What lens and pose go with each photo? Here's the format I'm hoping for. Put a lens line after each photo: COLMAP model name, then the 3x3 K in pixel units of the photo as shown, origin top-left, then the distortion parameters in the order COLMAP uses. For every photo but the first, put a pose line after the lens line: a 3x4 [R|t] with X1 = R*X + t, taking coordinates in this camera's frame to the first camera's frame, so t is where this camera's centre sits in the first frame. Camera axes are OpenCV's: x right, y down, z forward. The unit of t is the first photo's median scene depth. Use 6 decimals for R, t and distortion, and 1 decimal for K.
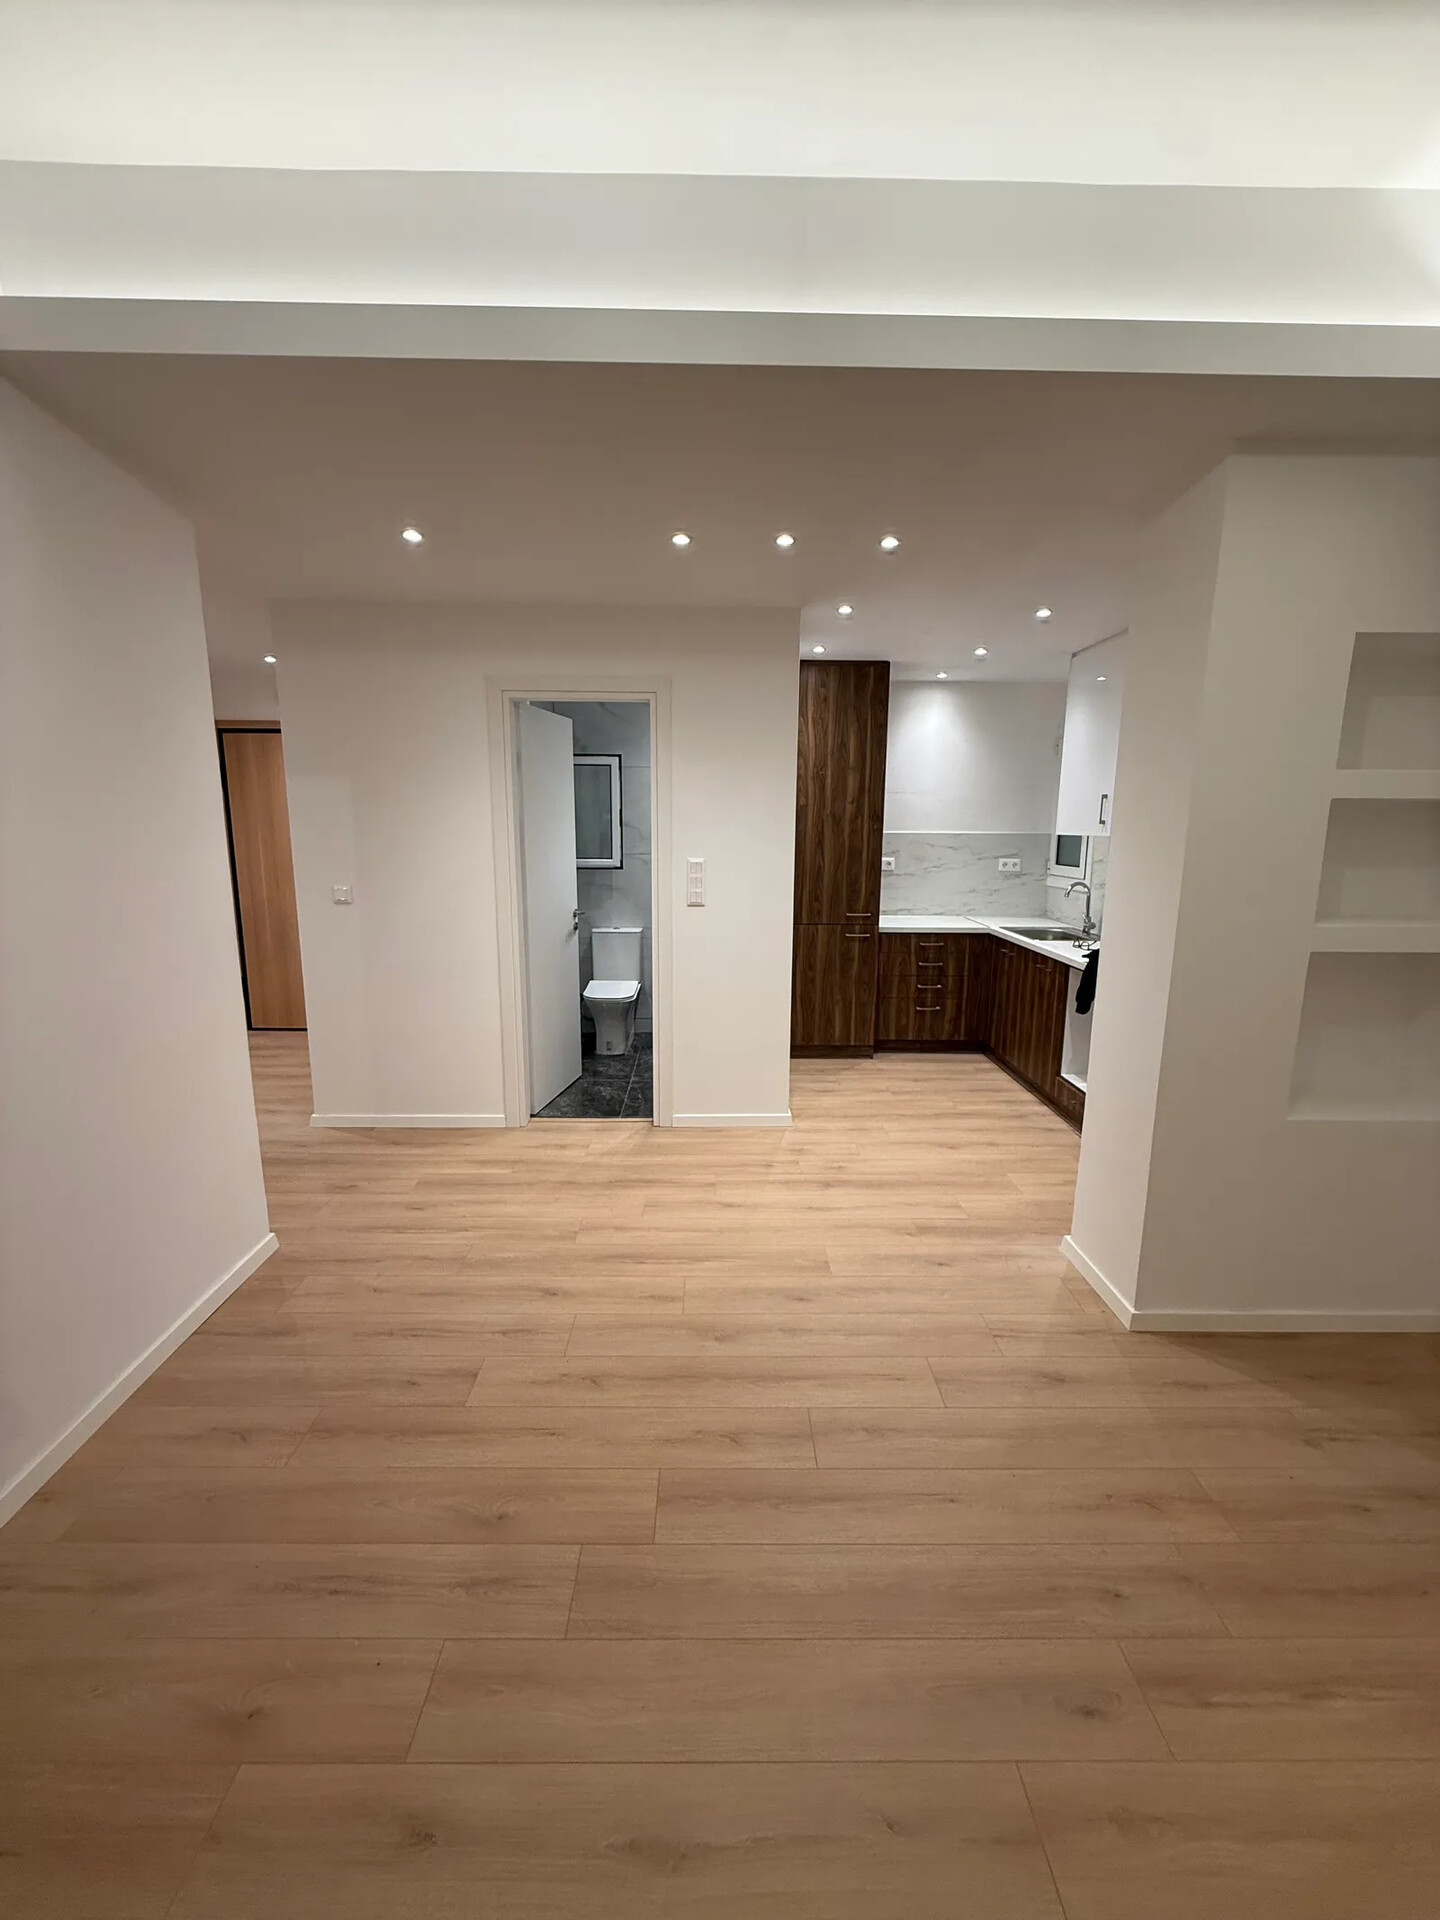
lens RADIAL K [[763.9, 0, 715.3], [0, 763.9, 956.7], [0, 0, 1]] dist [0.000091, -0.000089]
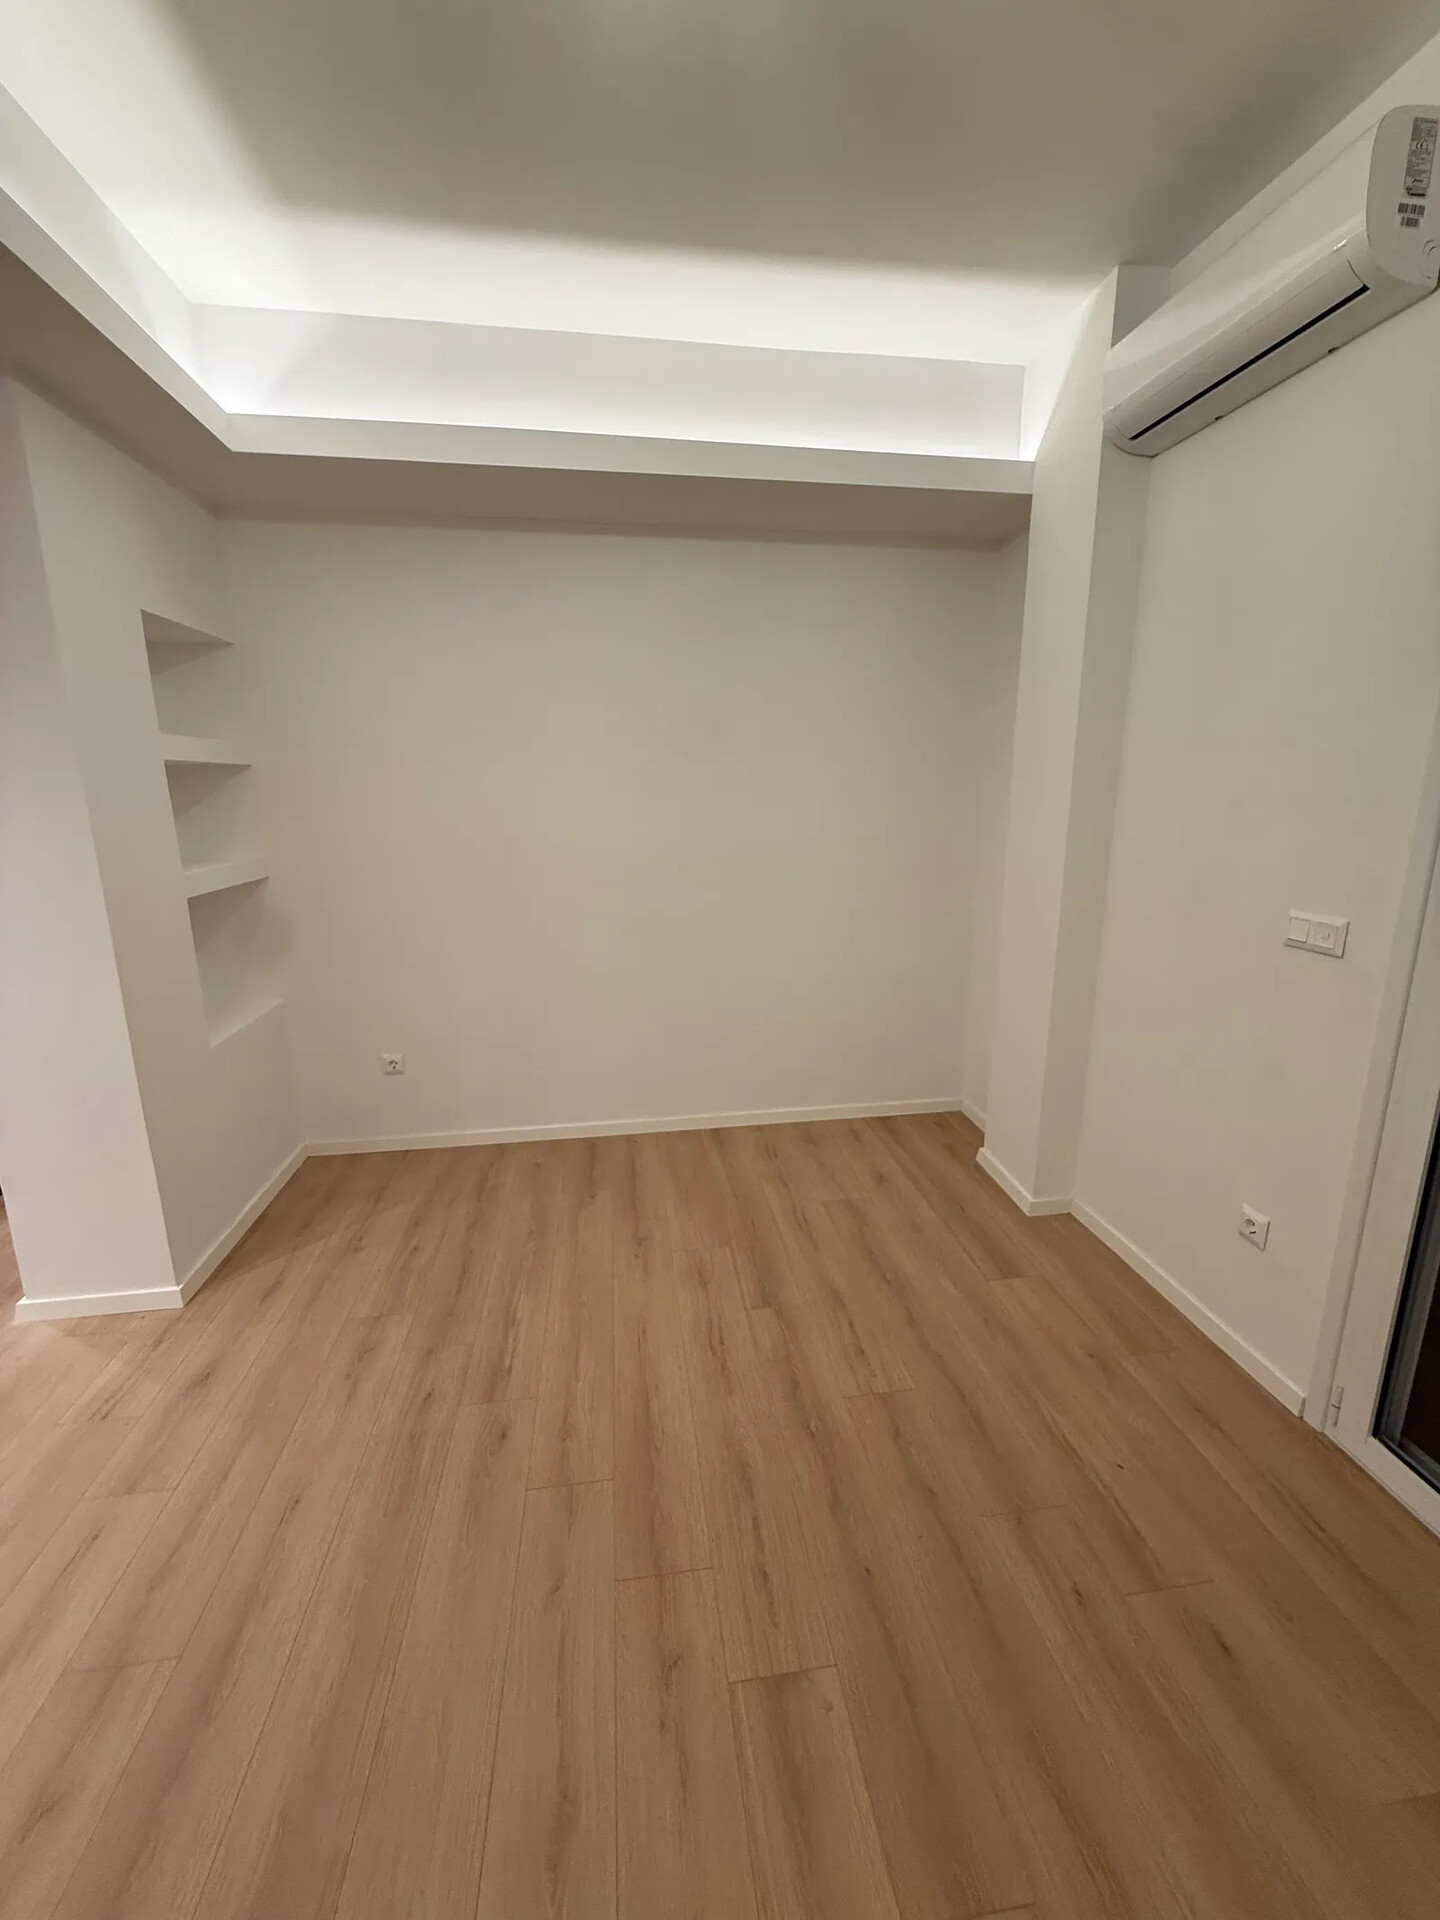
lens RADIAL K [[763.9, 0, 728.1], [0, 763.9, 957.5], [0, 0, 1]] dist [0.000091, -0.000089]
pose [[-0.141456, -0.224228, 0.964216, -0.350723], [0.179634, 0.952026, 0.247747, -0.046955], [-0.973510, 0.208251, -0.094391, 0.281746]]
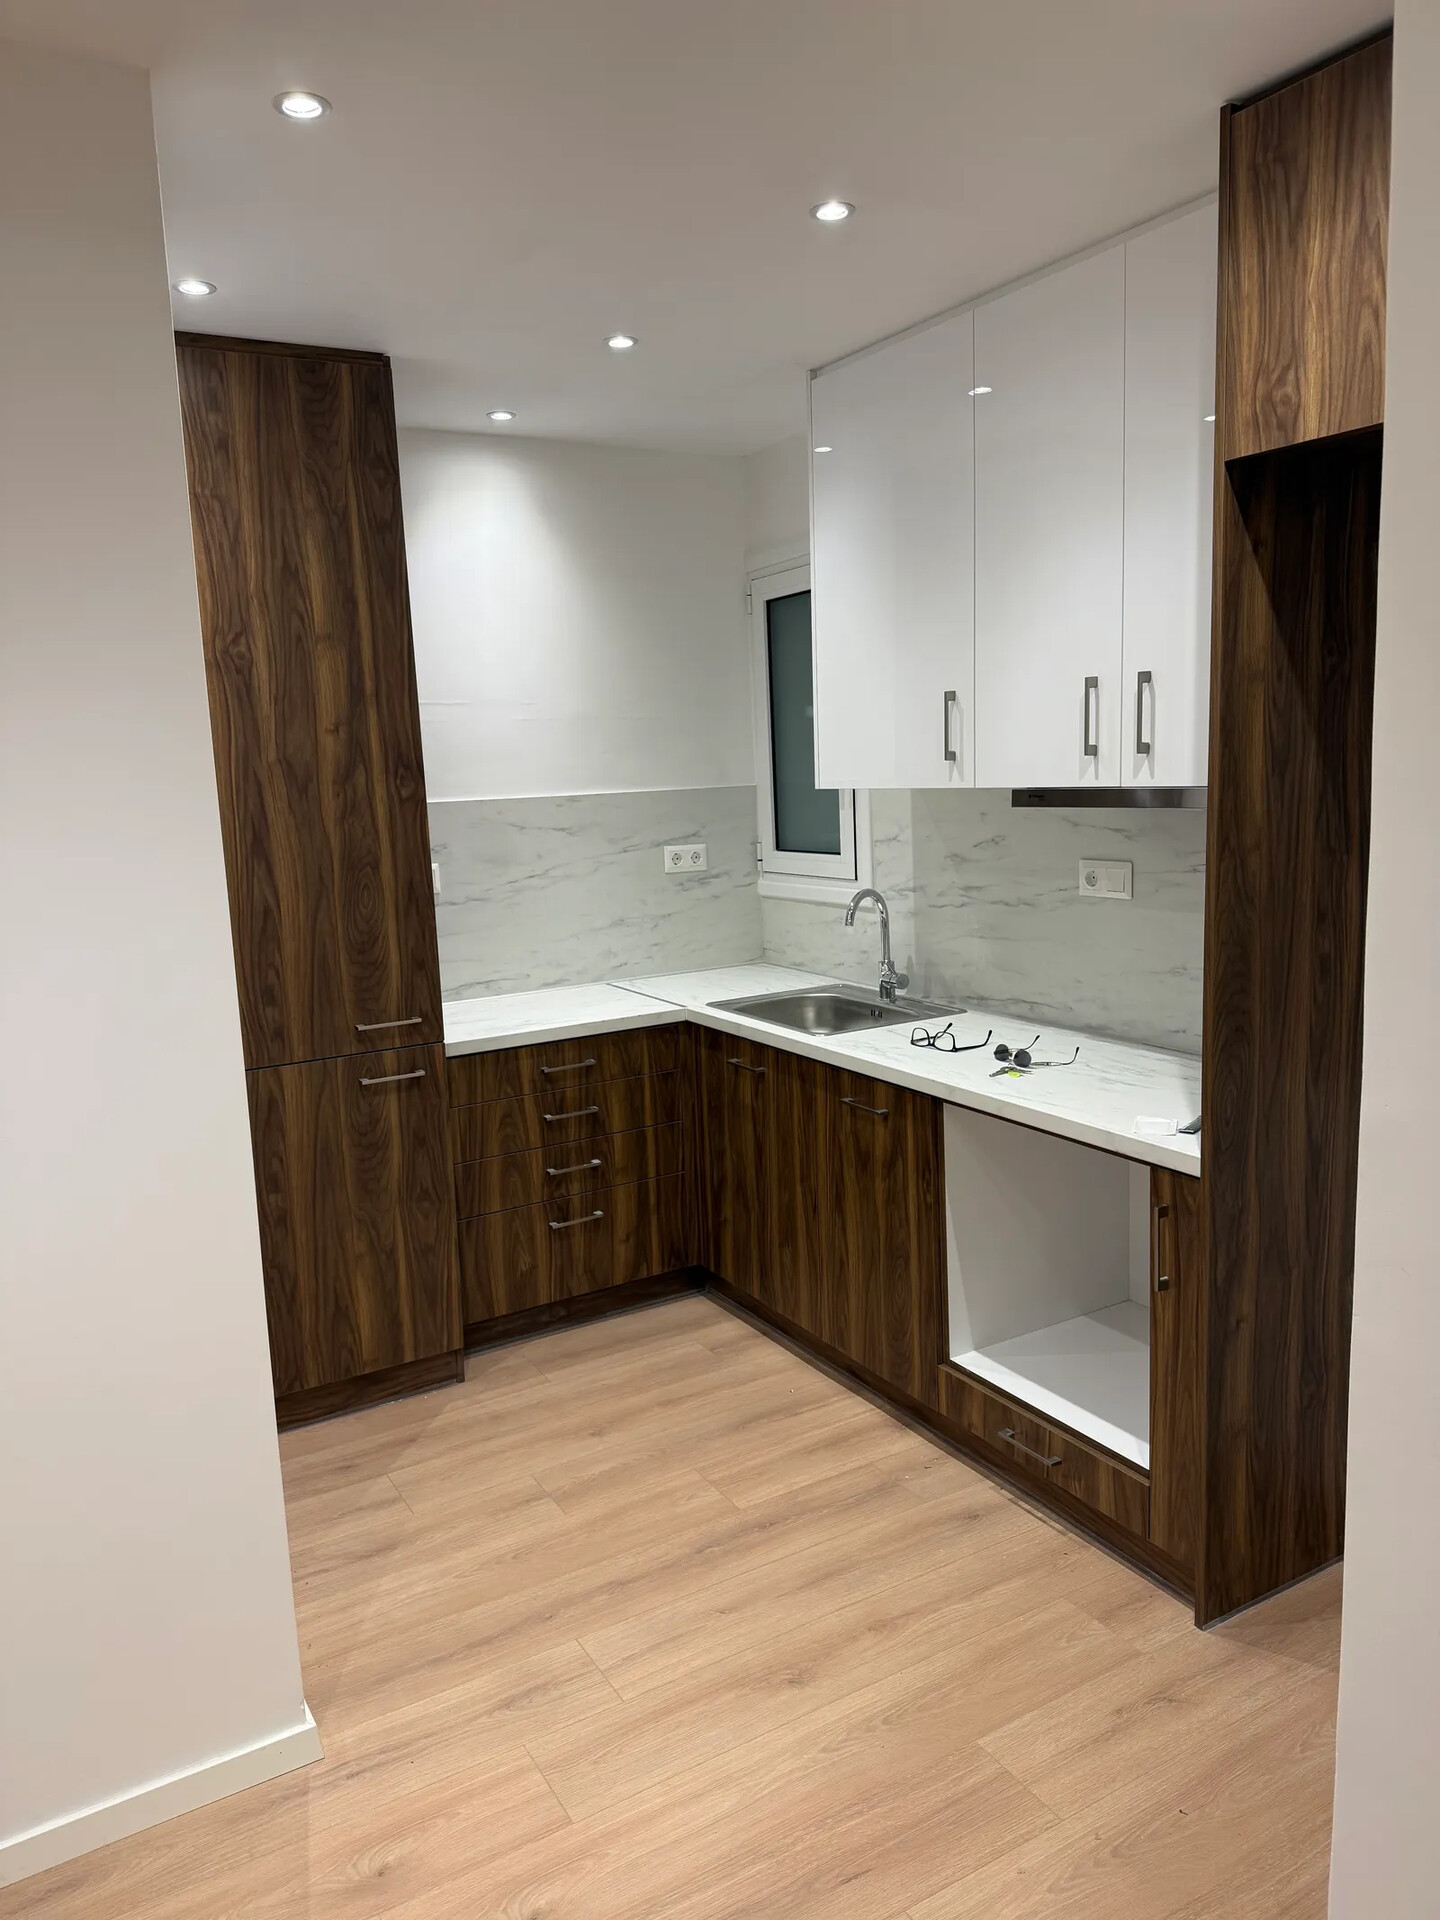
lens RADIAL K [[1341.3, 0, 719.5], [0, 1341.3, 958.7], [0, 0, 1]] dist [0.048168, -0.056544]
pose [[0.864036, -0.115735, 0.489947, 0.011622], [0.131490, 0.991315, 0.002281, -0.120989], [-0.485955, 0.062452, 0.871749, 0.609284]]
